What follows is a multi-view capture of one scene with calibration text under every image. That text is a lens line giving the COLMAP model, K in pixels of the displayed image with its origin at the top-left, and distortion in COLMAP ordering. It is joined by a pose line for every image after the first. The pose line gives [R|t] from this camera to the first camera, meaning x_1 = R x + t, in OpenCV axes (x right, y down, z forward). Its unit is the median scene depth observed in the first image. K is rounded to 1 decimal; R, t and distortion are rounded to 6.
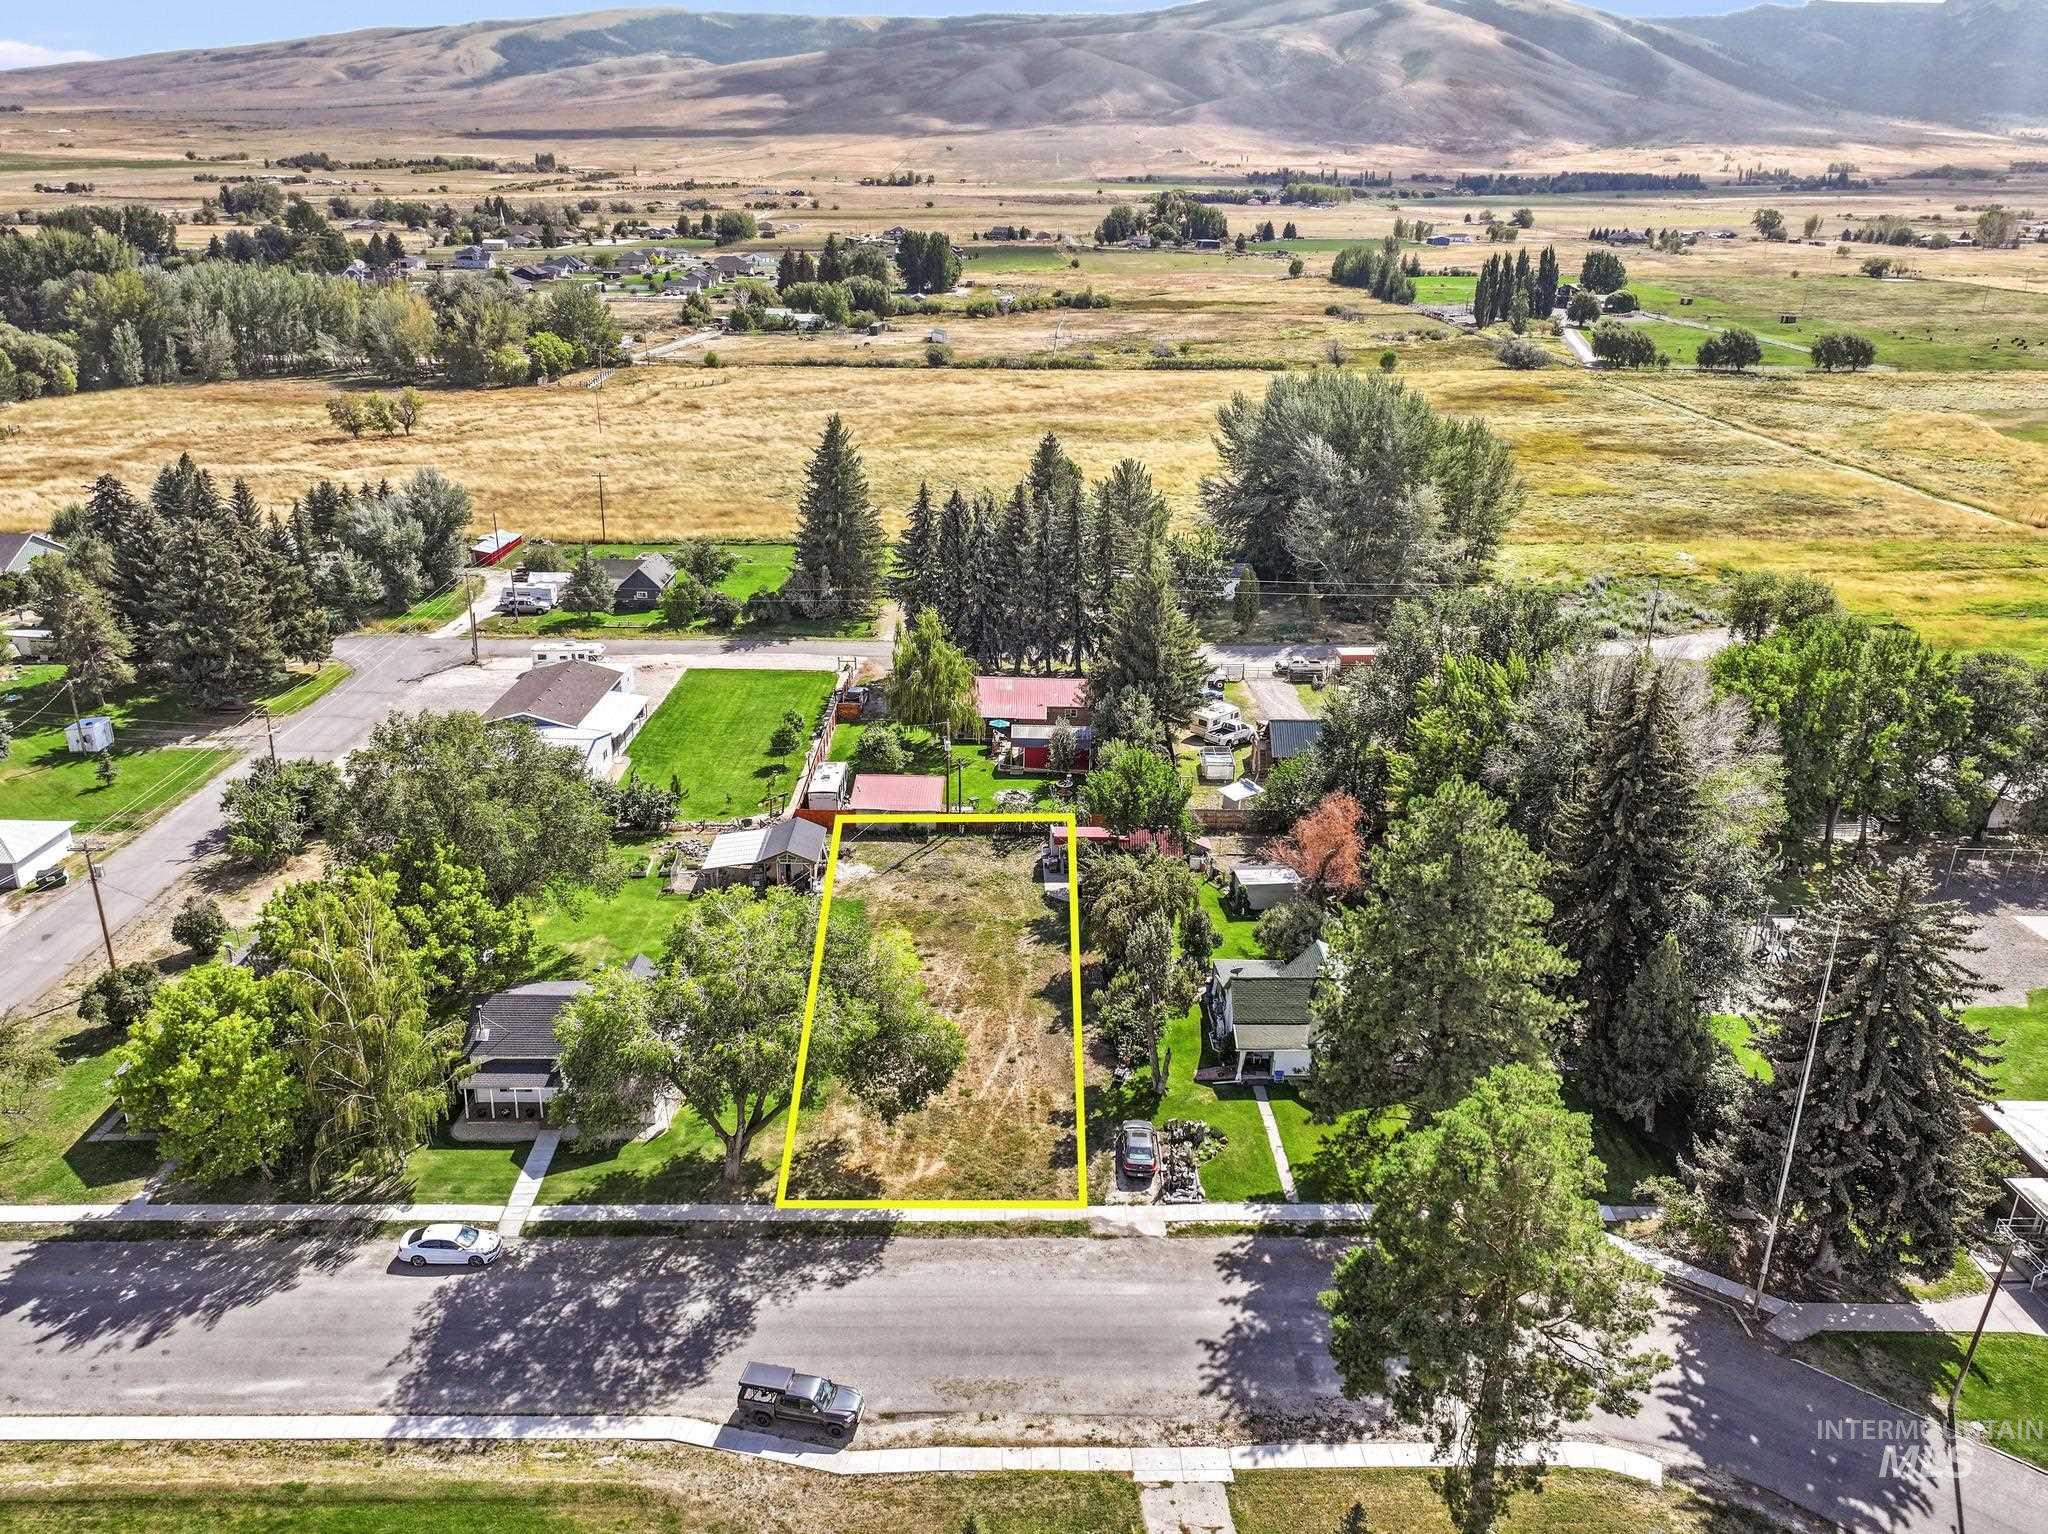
lens RADIAL K [[1447.3, 0, 1084.0], [0, 1447.3, 788.7], [0, 0, 1]] dist [-0.005332, 0.017102]
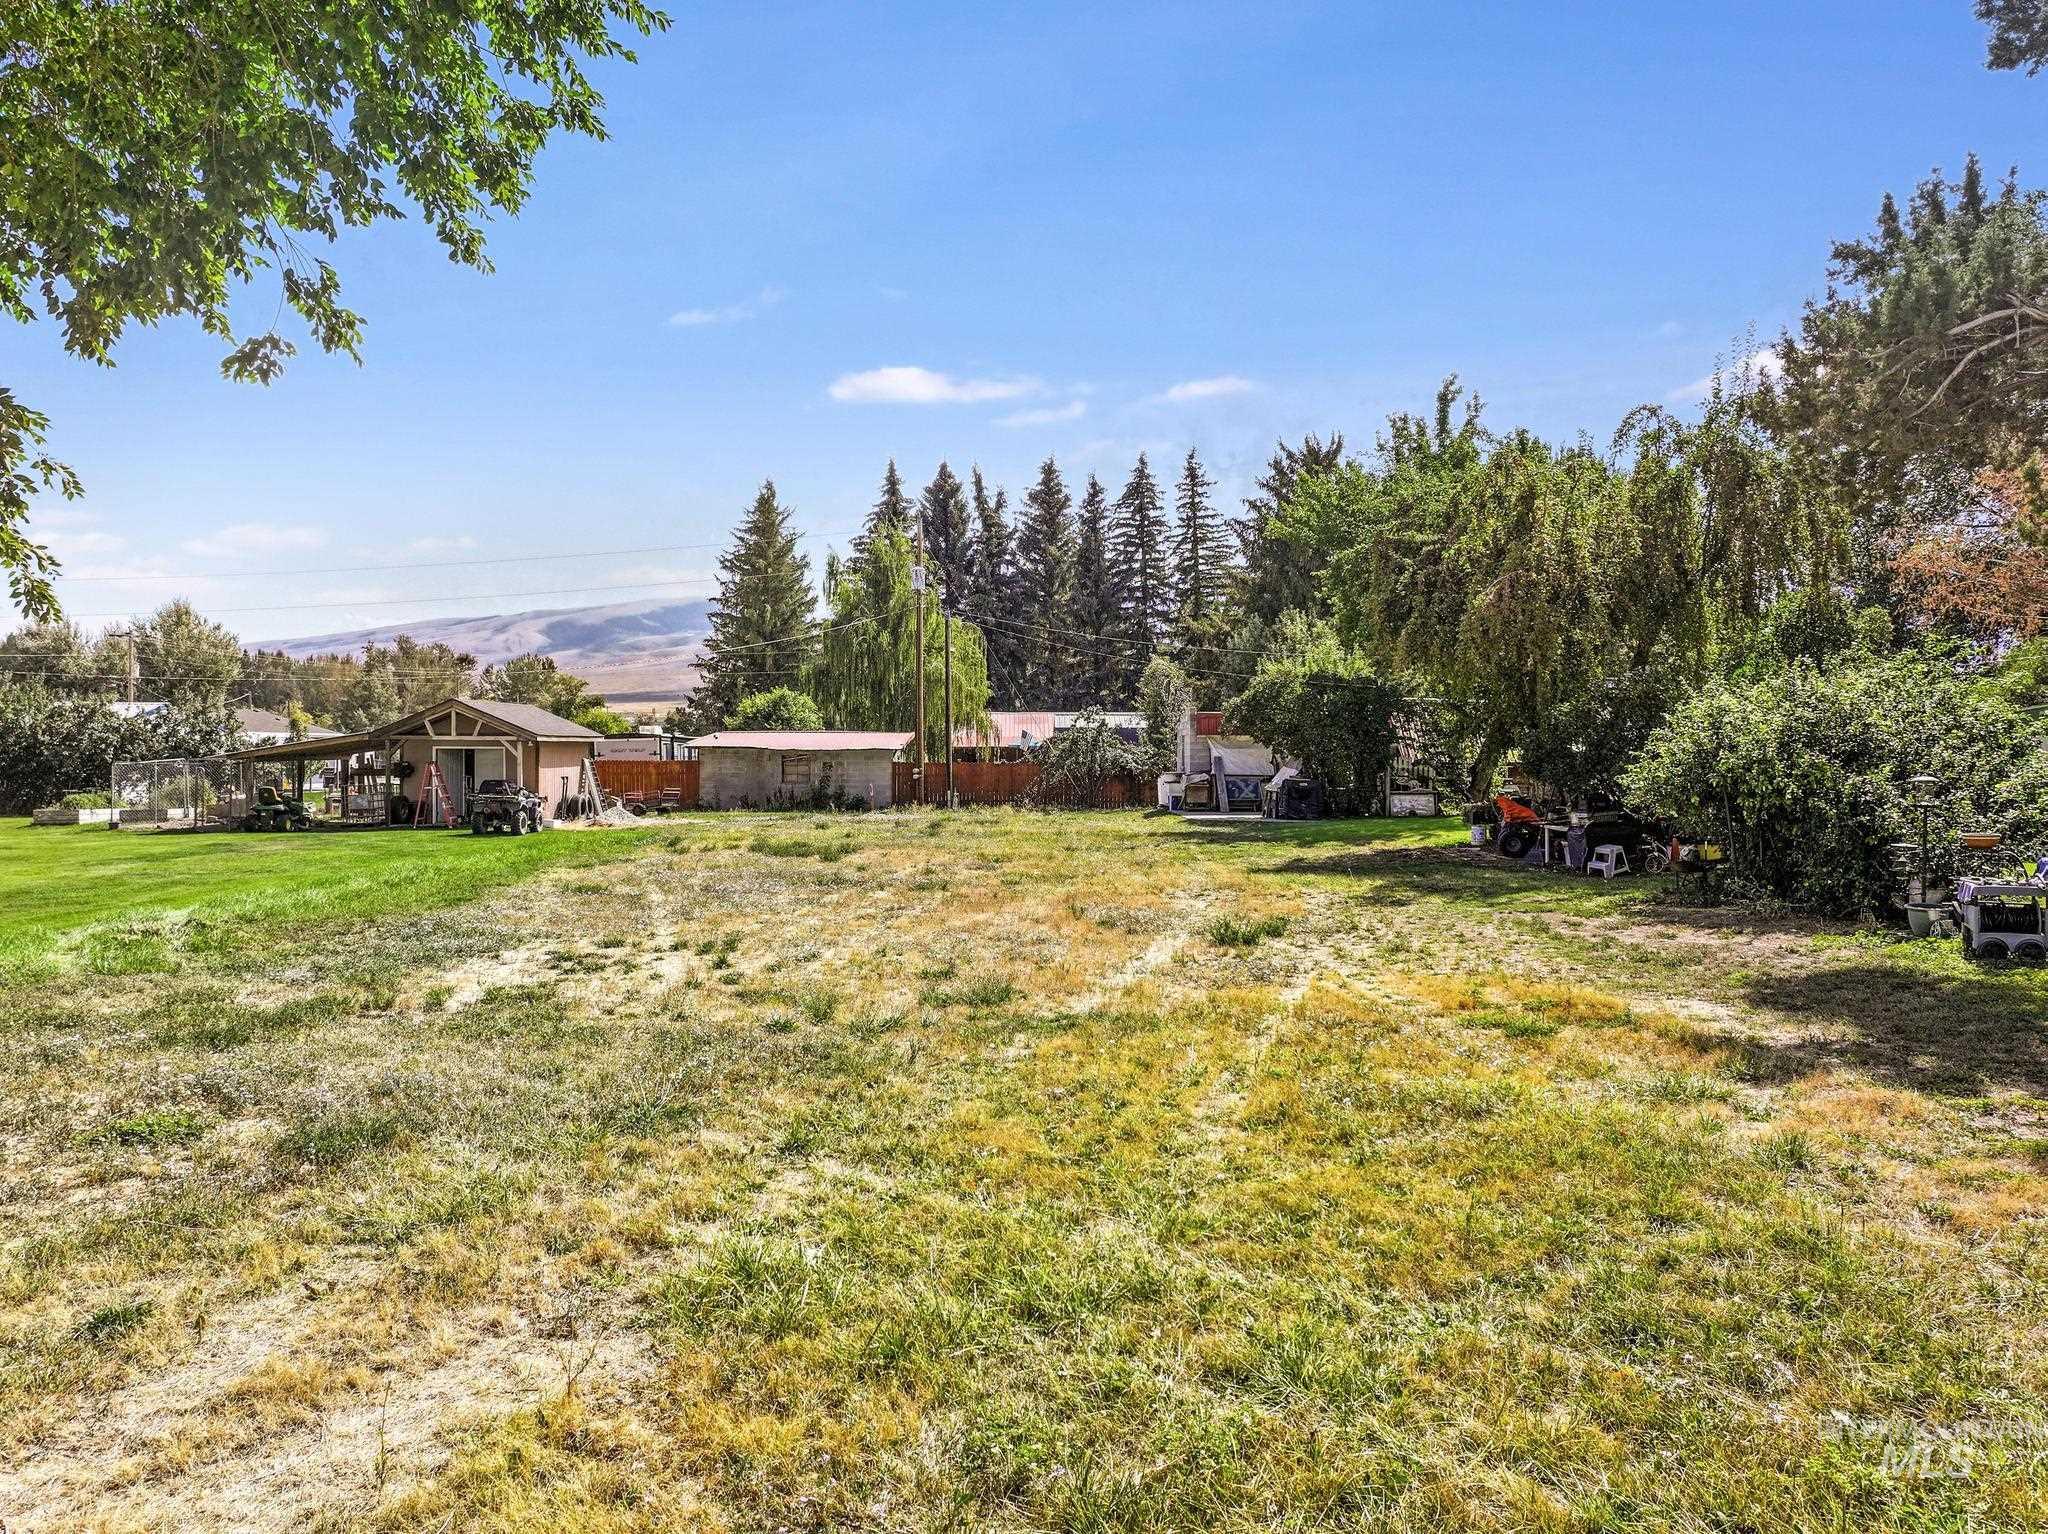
lens RADIAL K [[1447.3, 0, 1040.9], [0, 1447.3, 751.6], [0, 0, 1]] dist [-0.005332, 0.017102]
pose [[0.998918, -0.041417, -0.021147, -0.073619], [0.030683, 0.928710, -0.369535, 0.246123], [0.034945, 0.368486, 0.928976, 0.893093]]
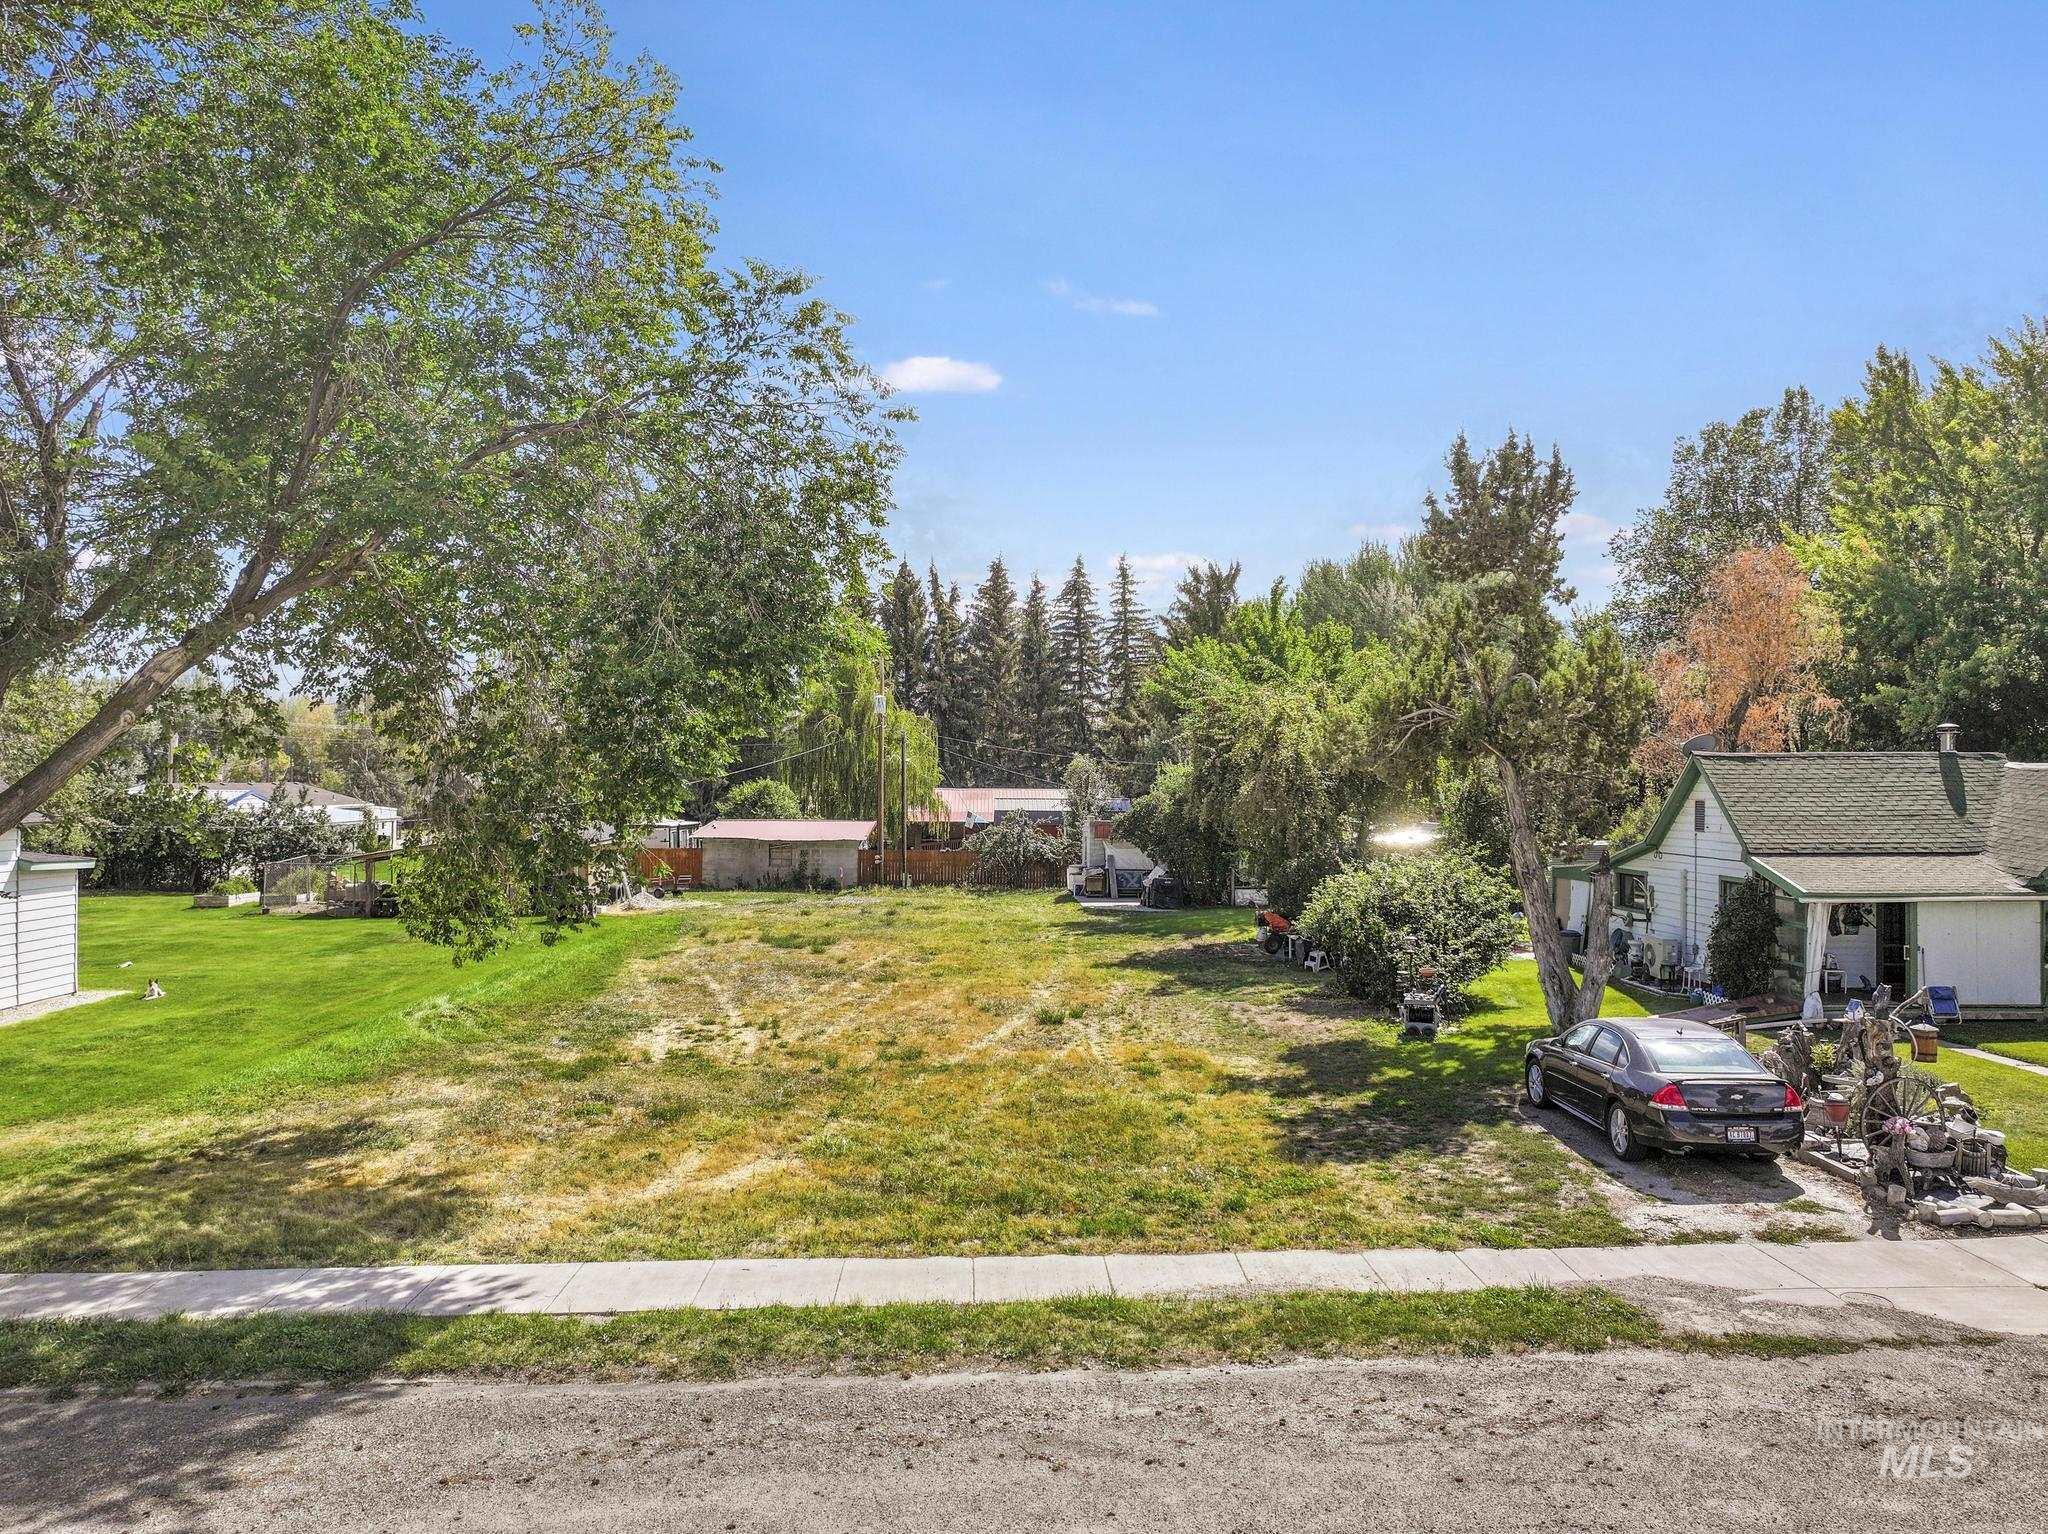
lens RADIAL K [[1447.3, 0, 1044.5], [0, 1447.3, 770.4], [0, 0, 1]] dist [-0.005332, 0.017102]
pose [[0.999321, -0.036080, 0.007509, -0.055766], [0.036254, 0.925843, -0.376166, 0.274035], [0.006620, 0.376183, 0.926522, 0.738798]]
